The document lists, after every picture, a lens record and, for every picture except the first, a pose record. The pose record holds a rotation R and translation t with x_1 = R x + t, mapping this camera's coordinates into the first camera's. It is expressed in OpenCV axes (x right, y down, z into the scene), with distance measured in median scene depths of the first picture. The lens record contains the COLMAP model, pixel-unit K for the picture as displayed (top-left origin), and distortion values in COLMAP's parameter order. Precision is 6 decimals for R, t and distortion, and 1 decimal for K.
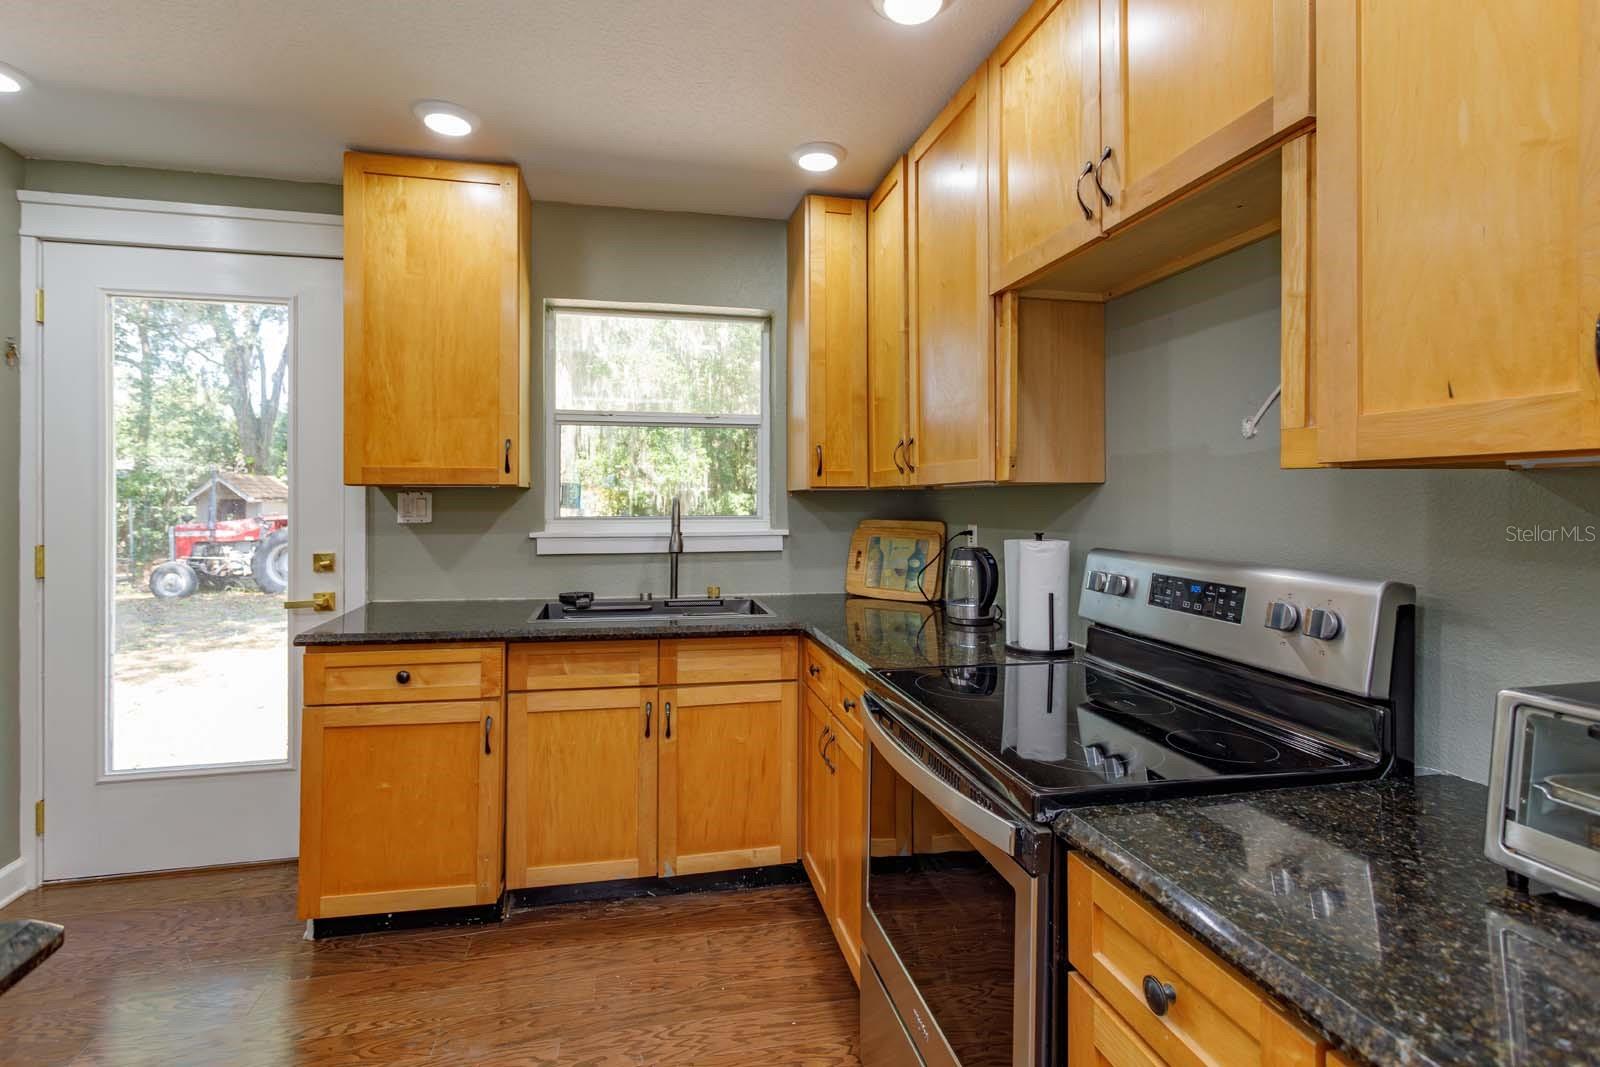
lens RADIAL K [[769.5, 0, 797.0], [0, 769.5, 499.6], [0, 0, 1]] dist [0.001514, 0.000173]
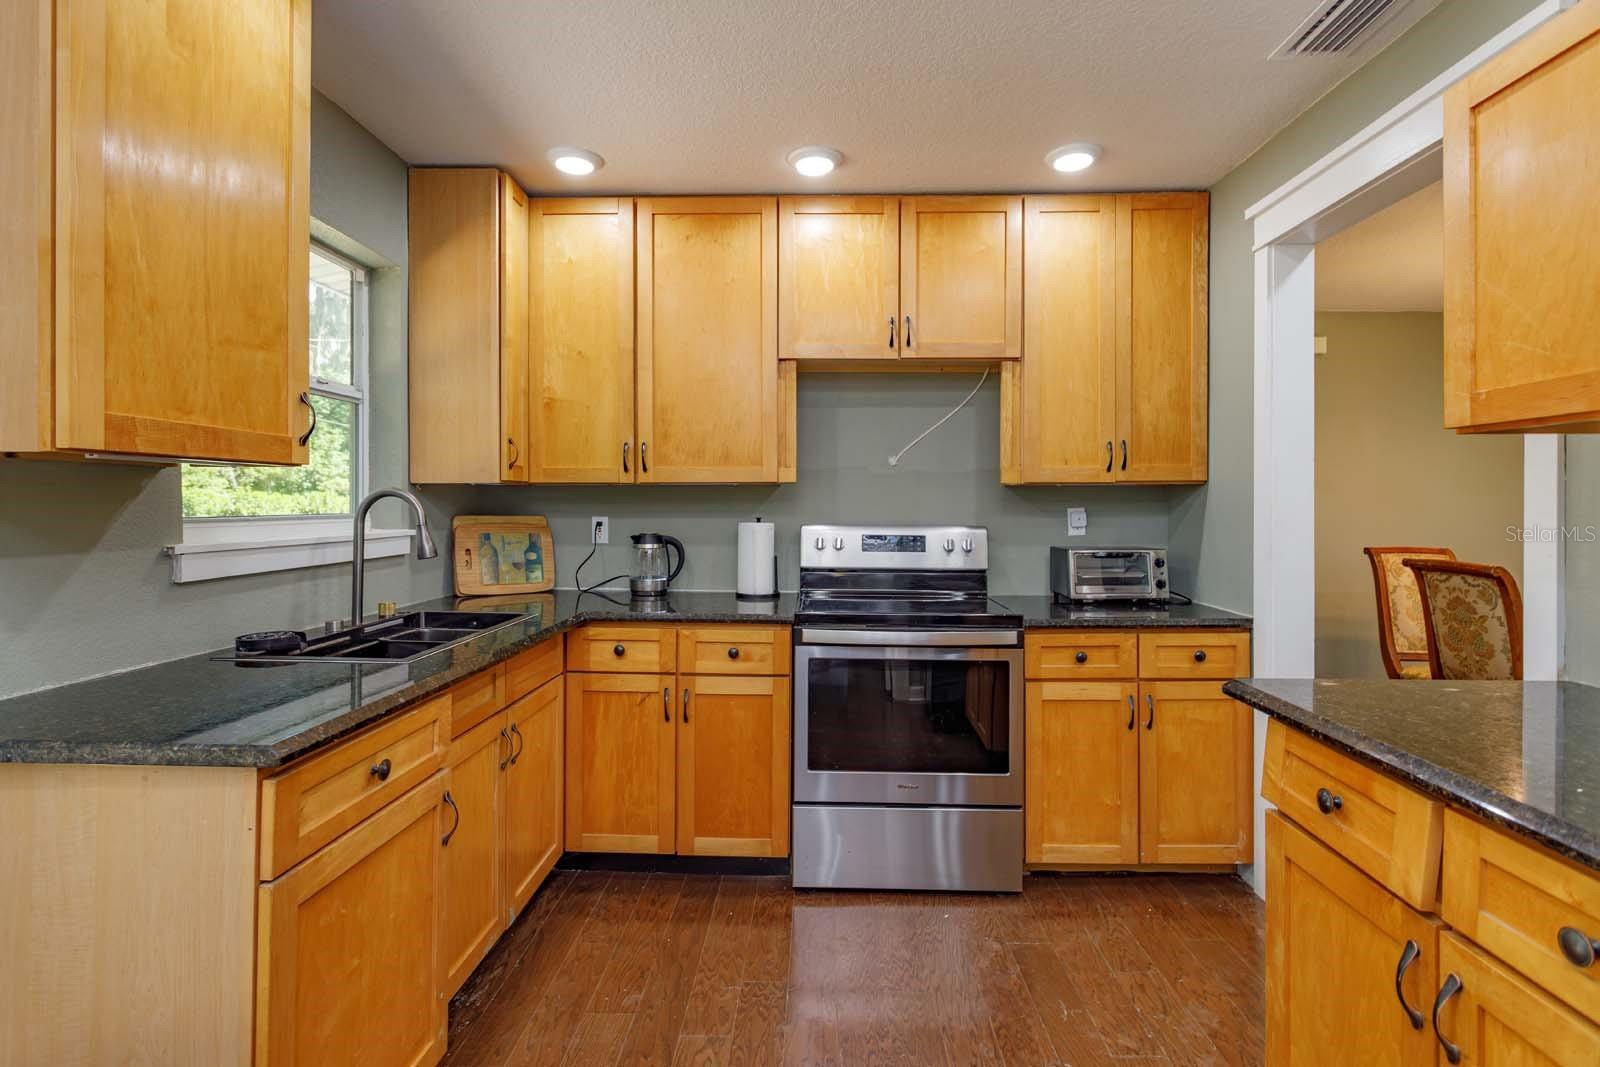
lens RADIAL K [[769.5, 0, 819.3], [0, 769.5, 502.6], [0, 0, 1]] dist [0.001514, 0.000173]
pose [[0.223055, -0.000431, 0.974806, -0.915715], [-0.001433, 0.999999, 0.000771, 0.010698], [-0.974805, -0.001569, 0.223054, 0.452588]]
